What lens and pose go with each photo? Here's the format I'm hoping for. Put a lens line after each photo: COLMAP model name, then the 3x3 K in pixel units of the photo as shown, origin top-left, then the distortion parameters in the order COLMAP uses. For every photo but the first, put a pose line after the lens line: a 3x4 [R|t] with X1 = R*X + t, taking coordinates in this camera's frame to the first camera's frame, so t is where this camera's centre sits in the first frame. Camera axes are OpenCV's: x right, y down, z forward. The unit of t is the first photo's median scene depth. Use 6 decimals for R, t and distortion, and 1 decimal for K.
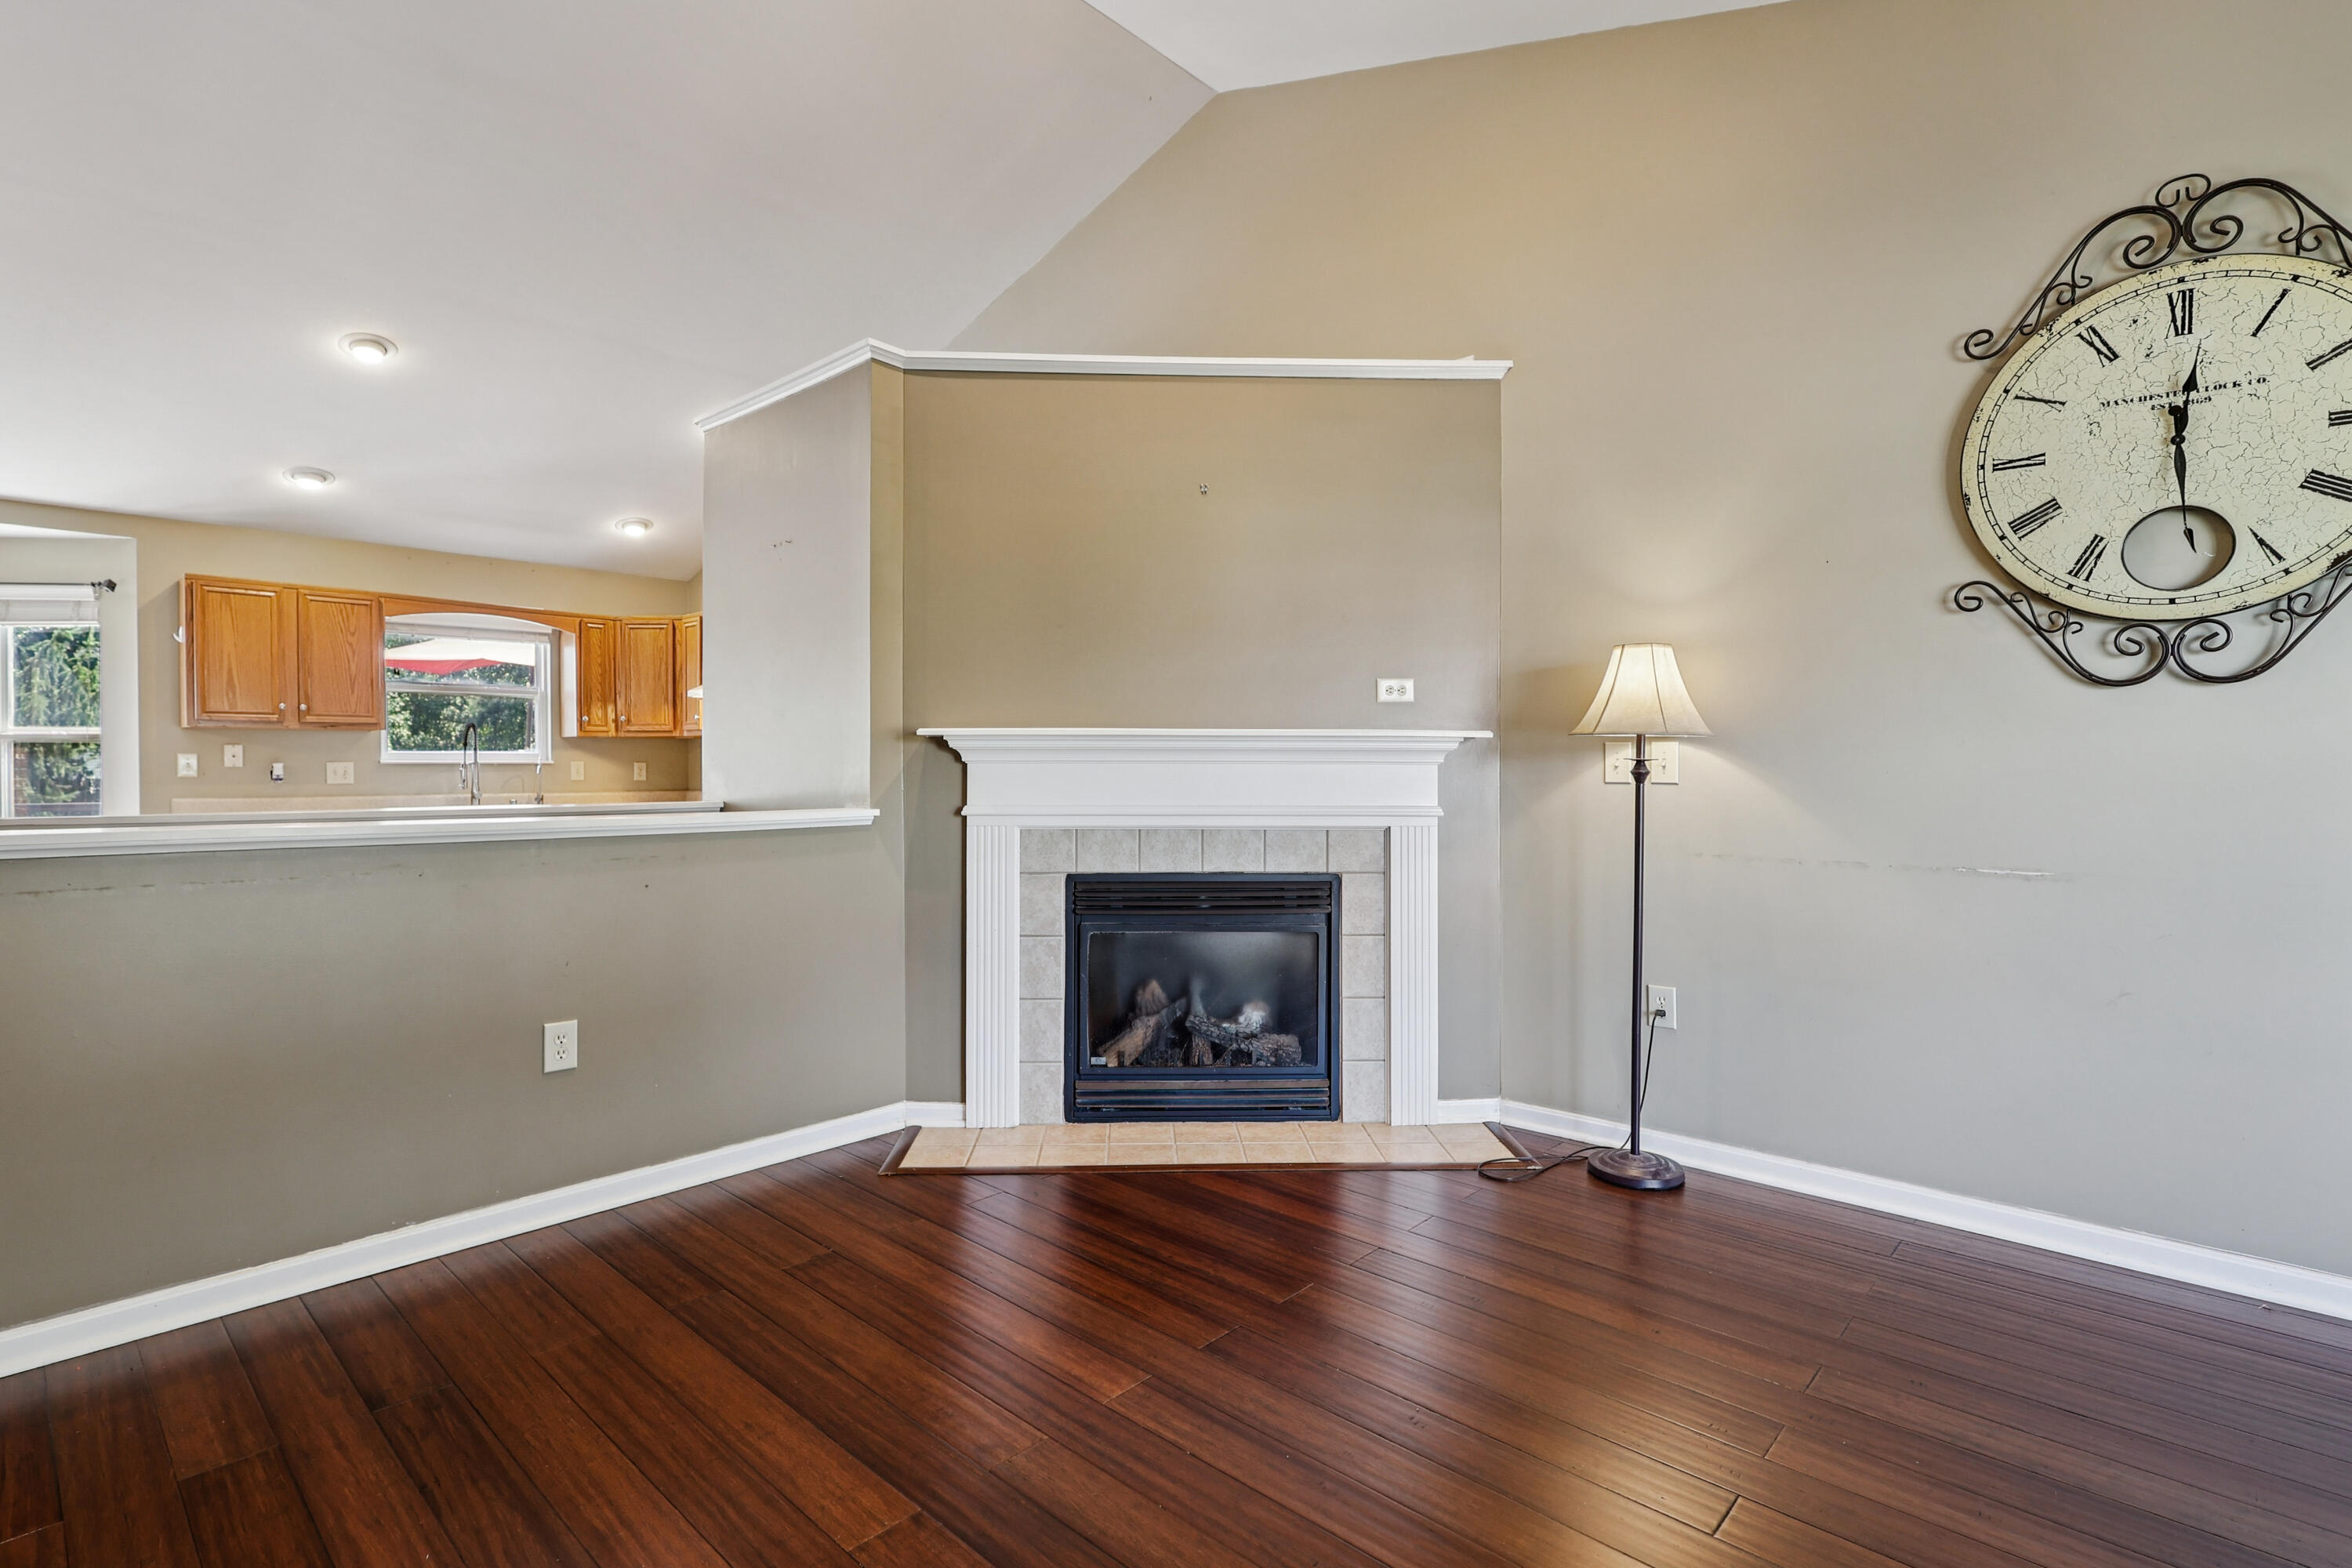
lens RADIAL K [[1122.4, 0, 1159.4], [0, 1122.4, 775.5], [0, 0, 1]] dist [-0.001700, 0.002500]
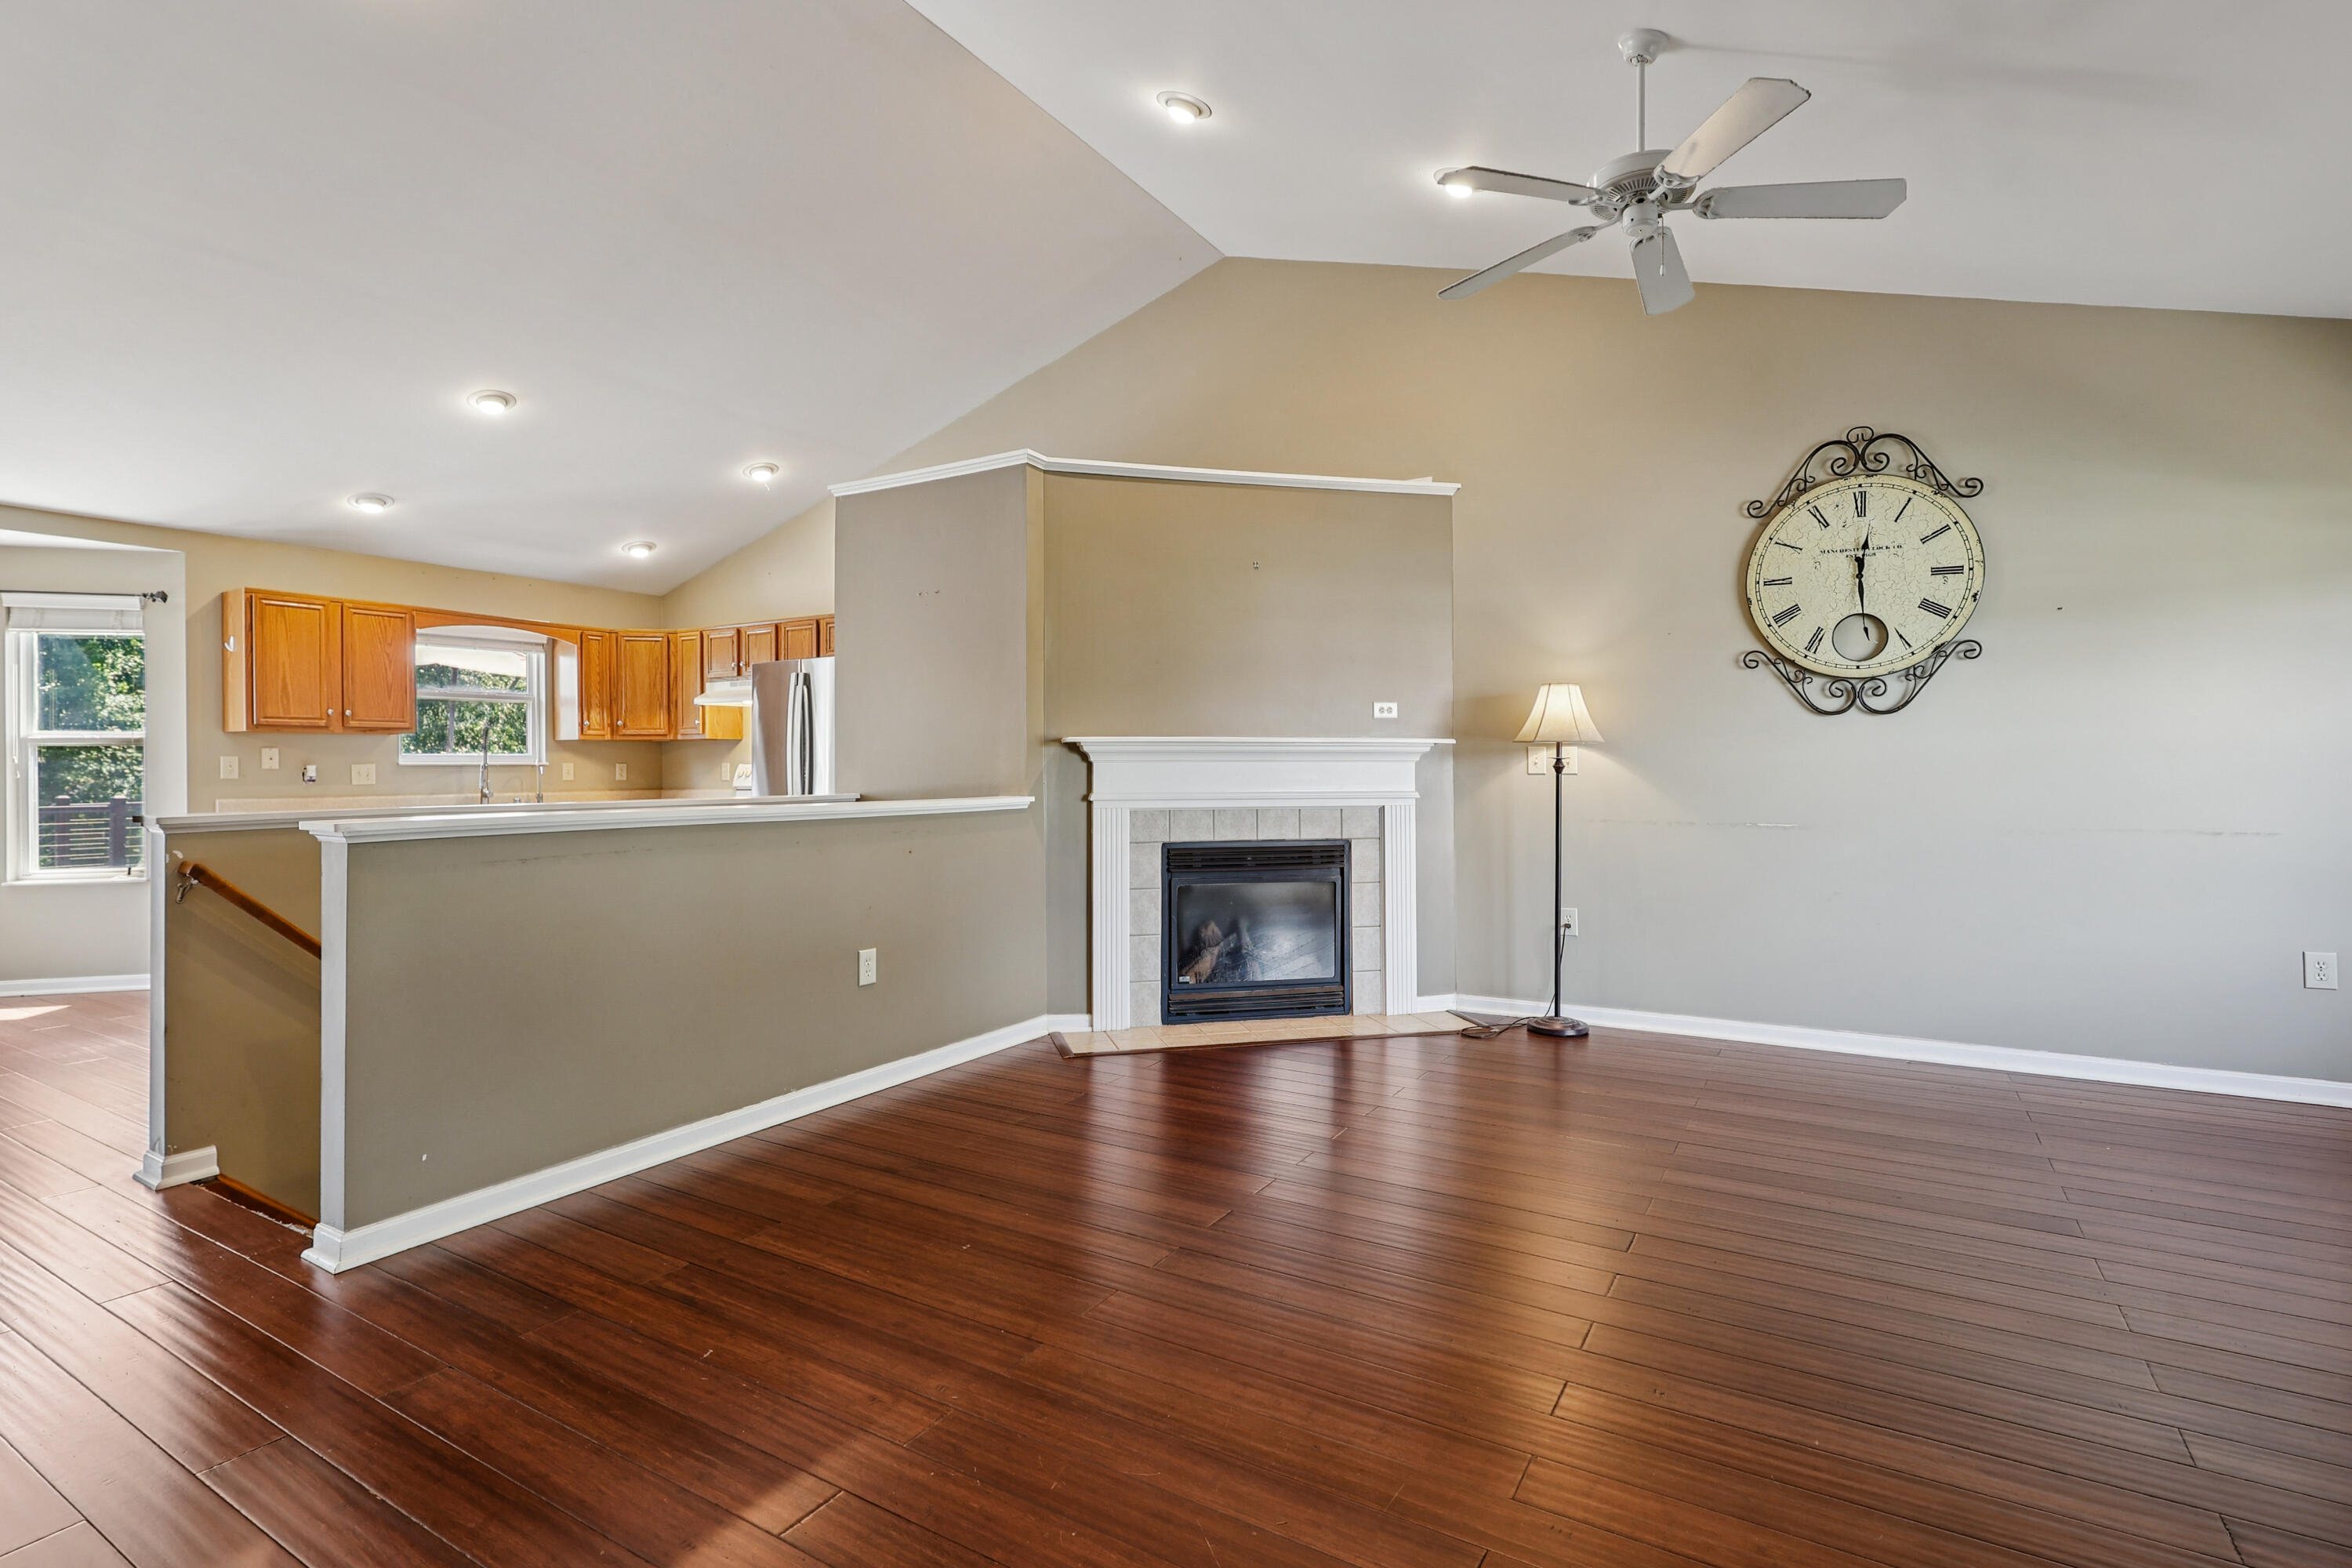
lens RADIAL K [[1122.4, 0, 1166.3], [0, 1122.4, 765.1], [0, 0, 1]] dist [-0.001700, 0.002500]
pose [[0.978517, -0.003277, 0.206140, -0.359088], [0.005447, 0.999936, -0.009959, 0.006463], [-0.206094, 0.010868, 0.978472, -0.340808]]
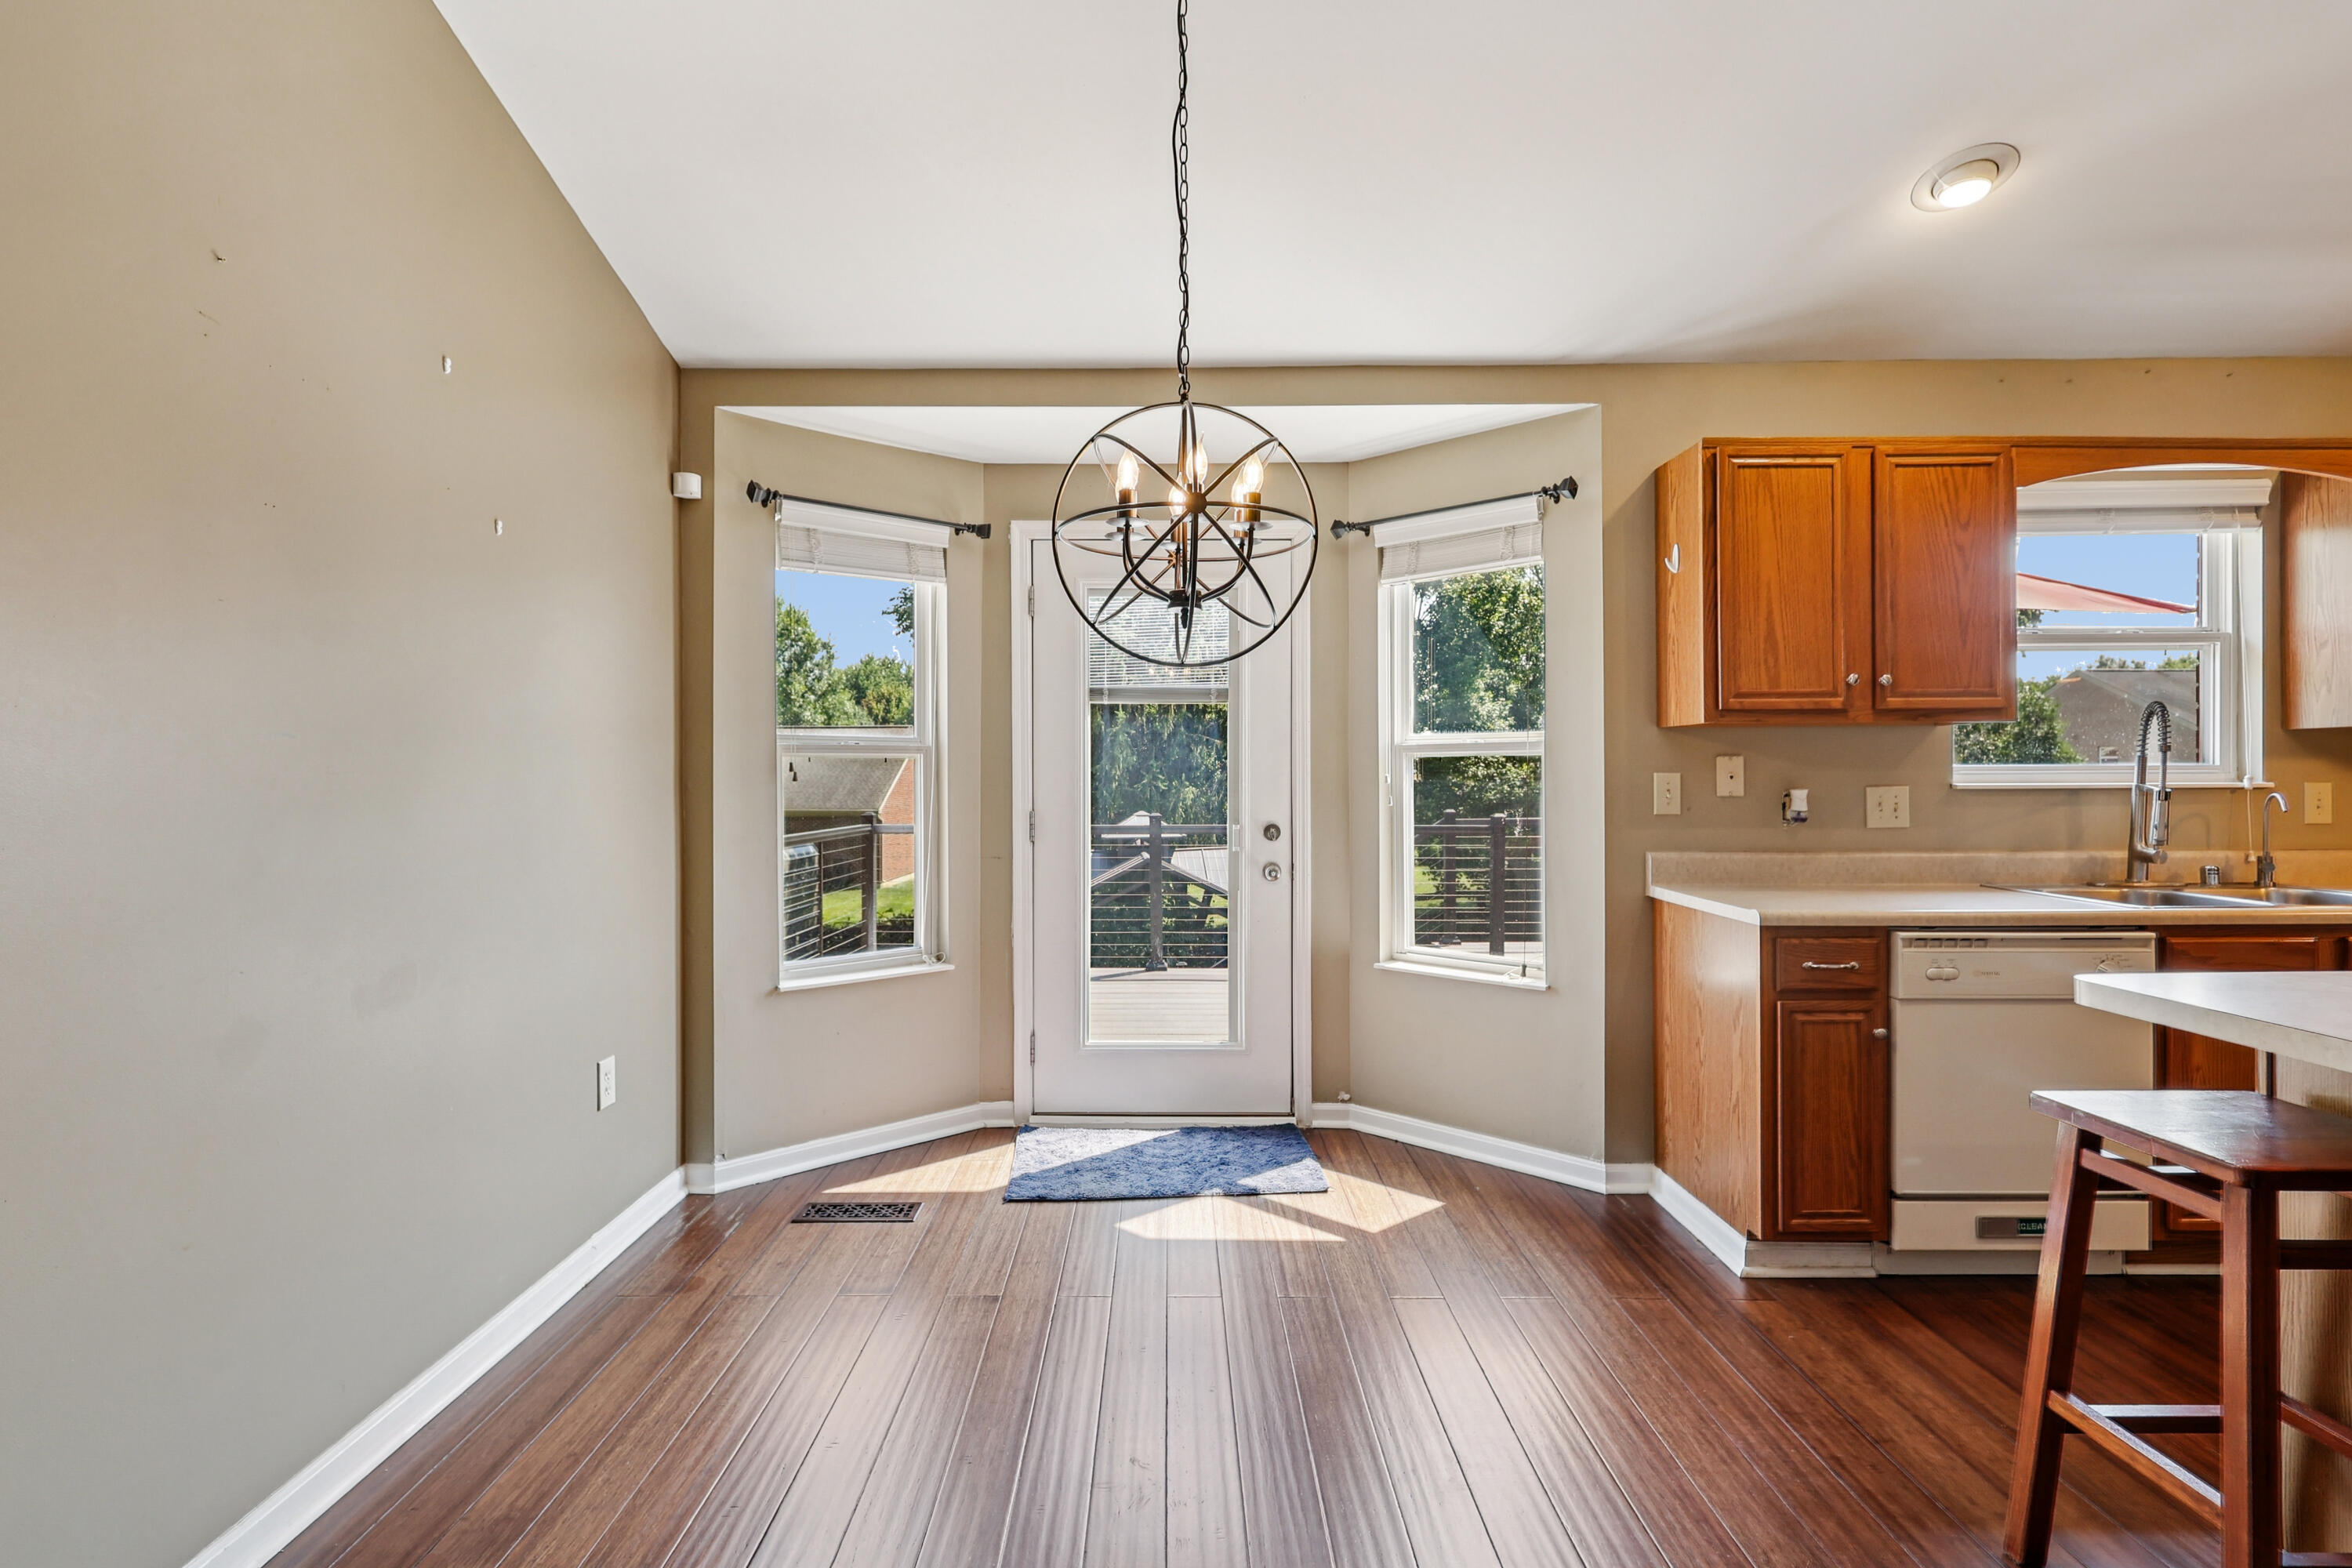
lens RADIAL K [[1122.4, 0, 1155.7], [0, 1122.4, 776.3], [0, 0, 1]] dist [-0.001700, 0.002500]
pose [[0.677991, 0.000958, -0.735070, -1.005836], [-0.003735, 0.999991, -0.002142, -0.024744], [0.735061, 0.004197, 0.677988, 0.686741]]
